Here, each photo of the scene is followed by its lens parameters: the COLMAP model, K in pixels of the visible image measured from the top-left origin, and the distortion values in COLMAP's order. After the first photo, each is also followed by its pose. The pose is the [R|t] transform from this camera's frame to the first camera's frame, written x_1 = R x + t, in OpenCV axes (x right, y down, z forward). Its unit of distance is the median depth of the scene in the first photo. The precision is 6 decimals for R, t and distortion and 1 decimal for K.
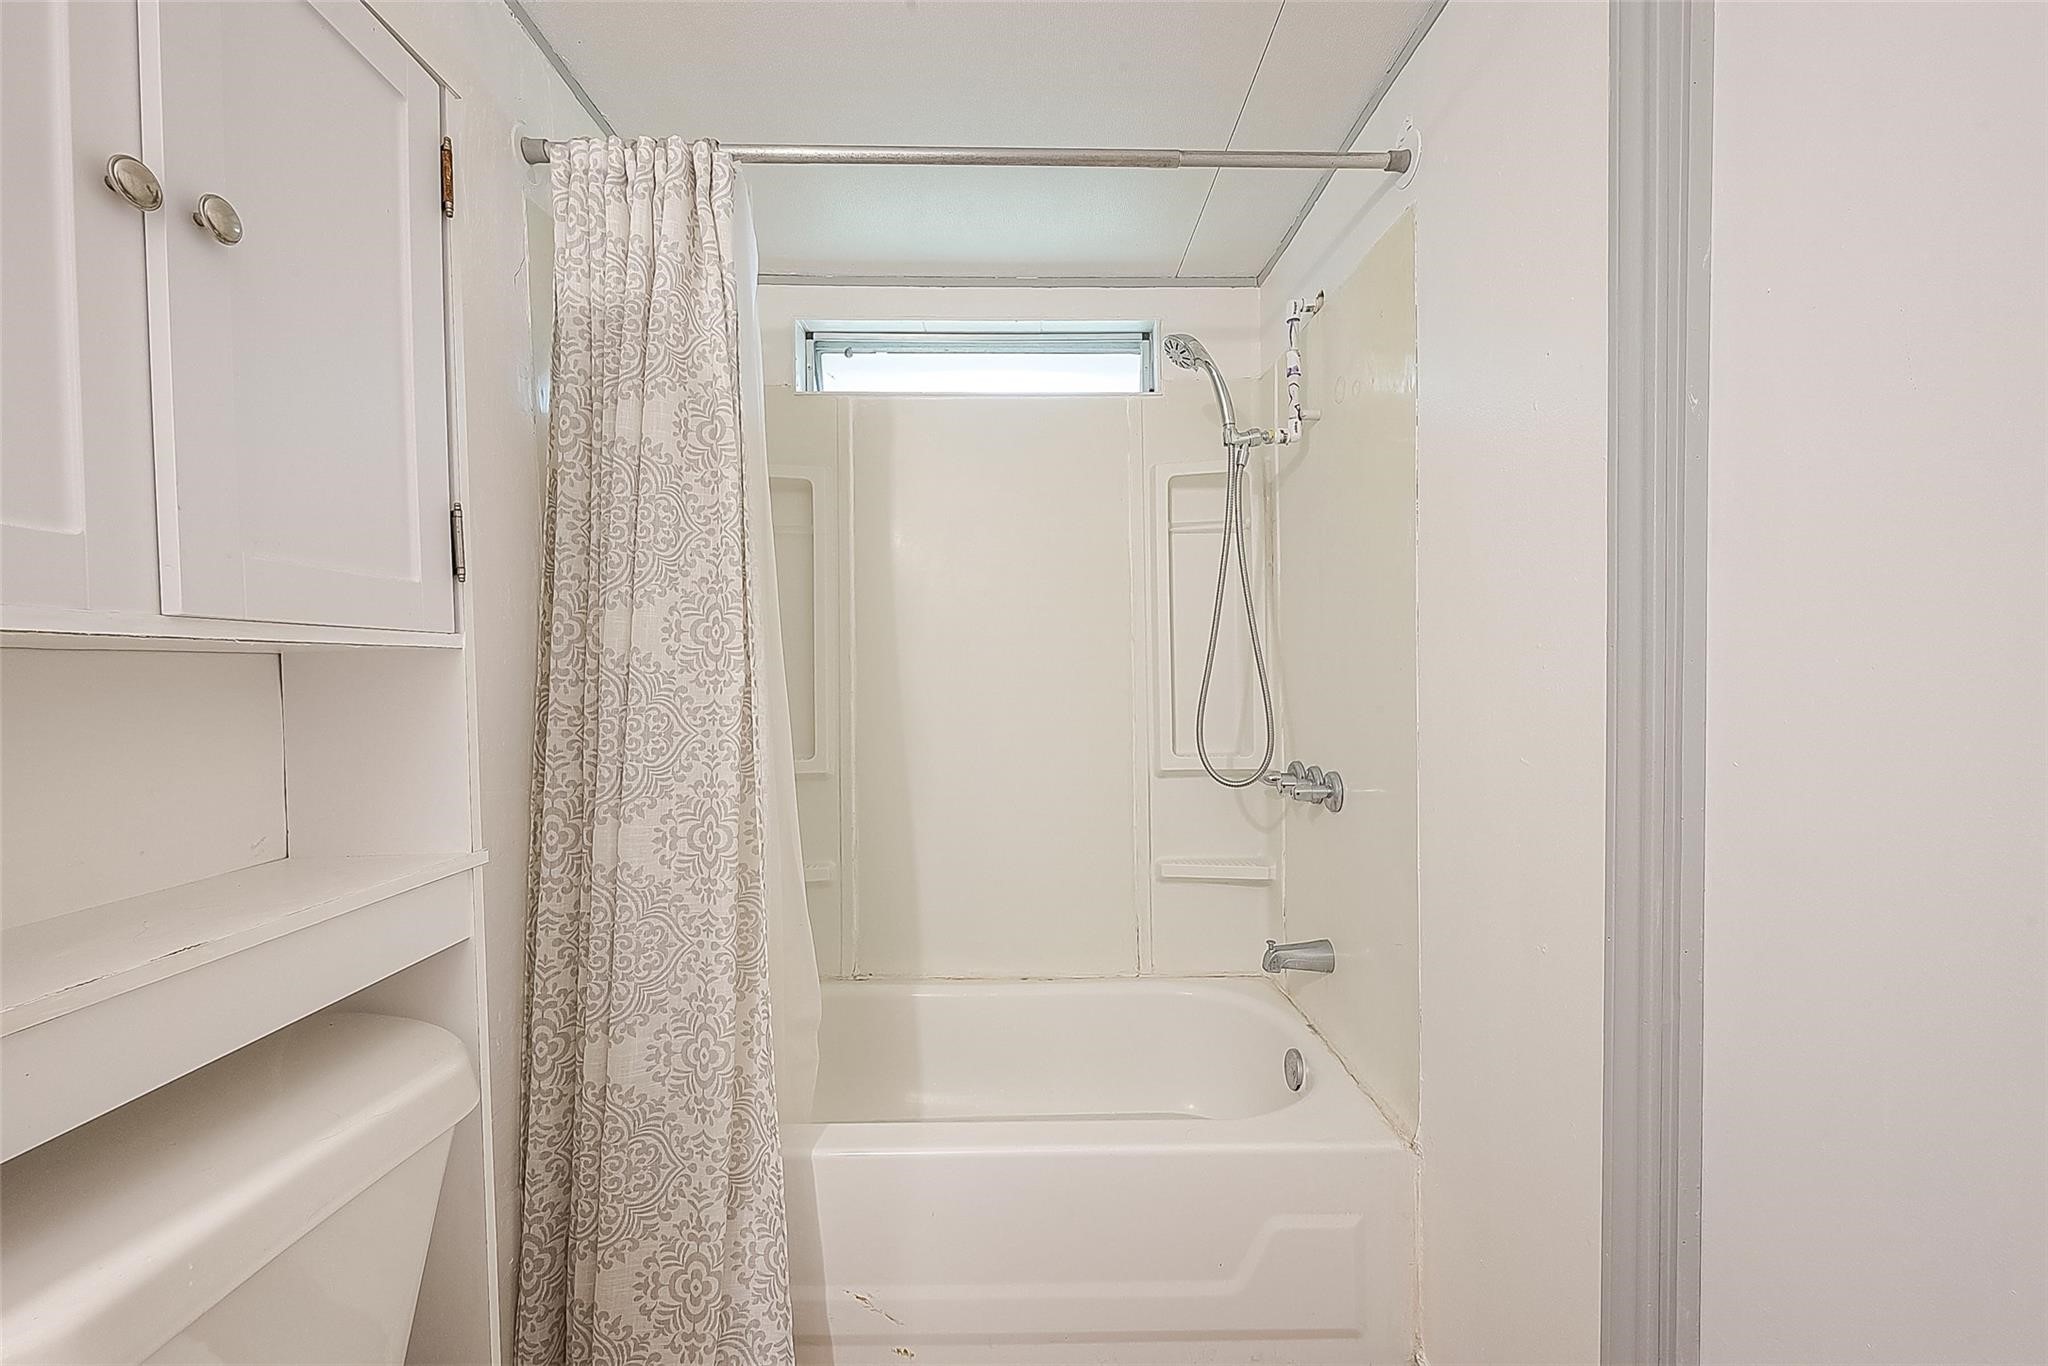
lens RADIAL K [[803.3, 0, 1027.8], [0, 803.3, 681.8], [0, 0, 1]] dist [0.000702, -0.000830]
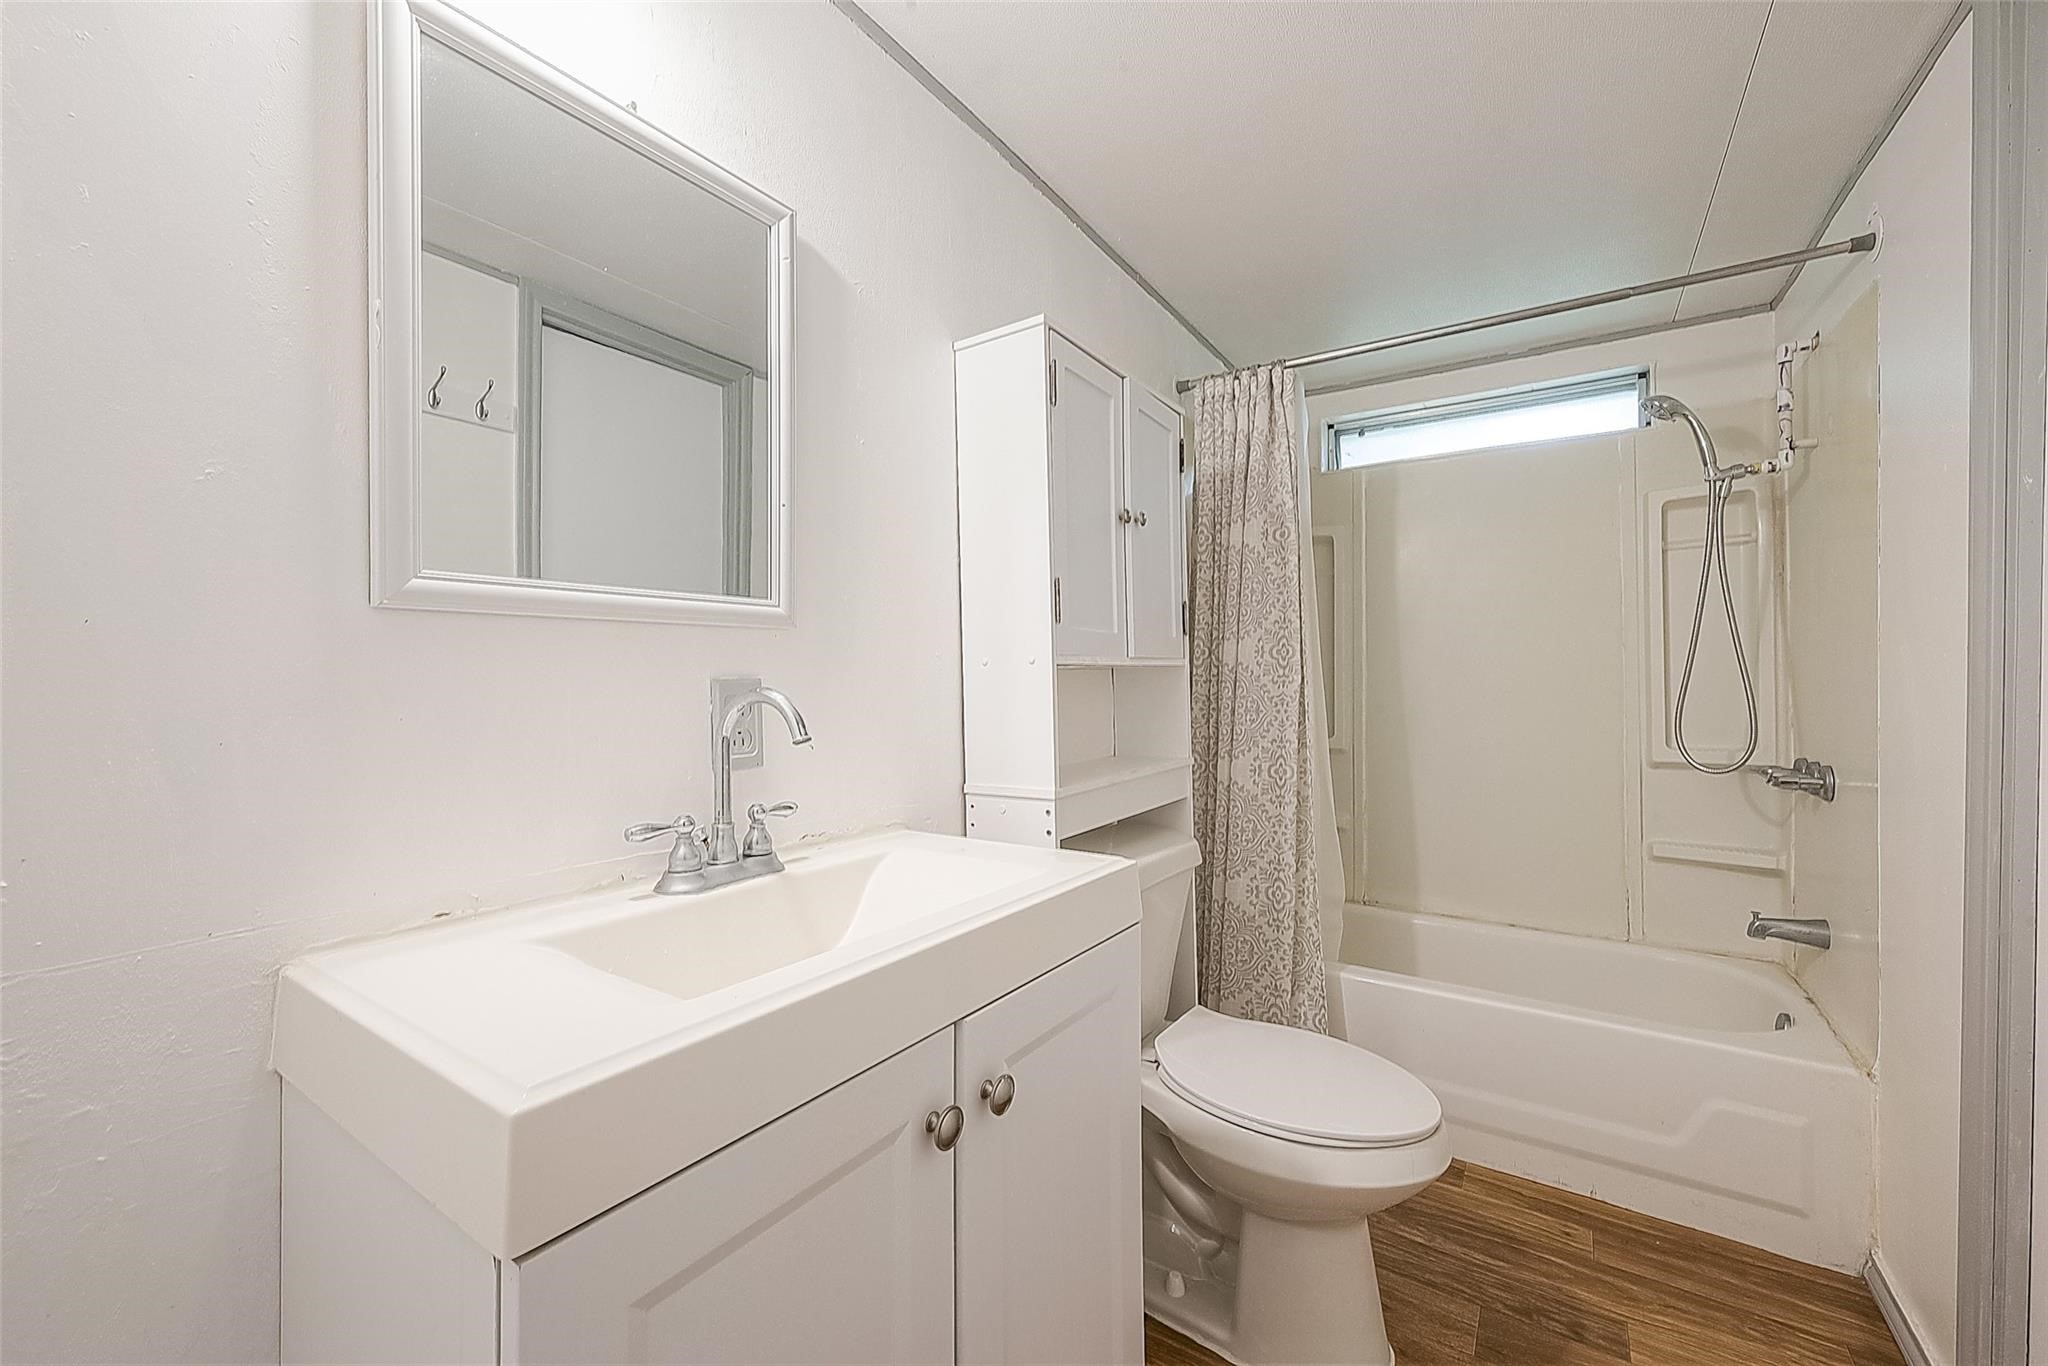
lens RADIAL K [[803.3, 0, 1027.8], [0, 803.3, 681.8], [0, 0, 1]] dist [0.000702, -0.000830]
pose [[0.827243, 0.004608, -0.561826, 0.120610], [-0.004965, 0.999987, 0.000891, 0.002119], [0.561823, 0.002052, 0.827255, -0.719335]]
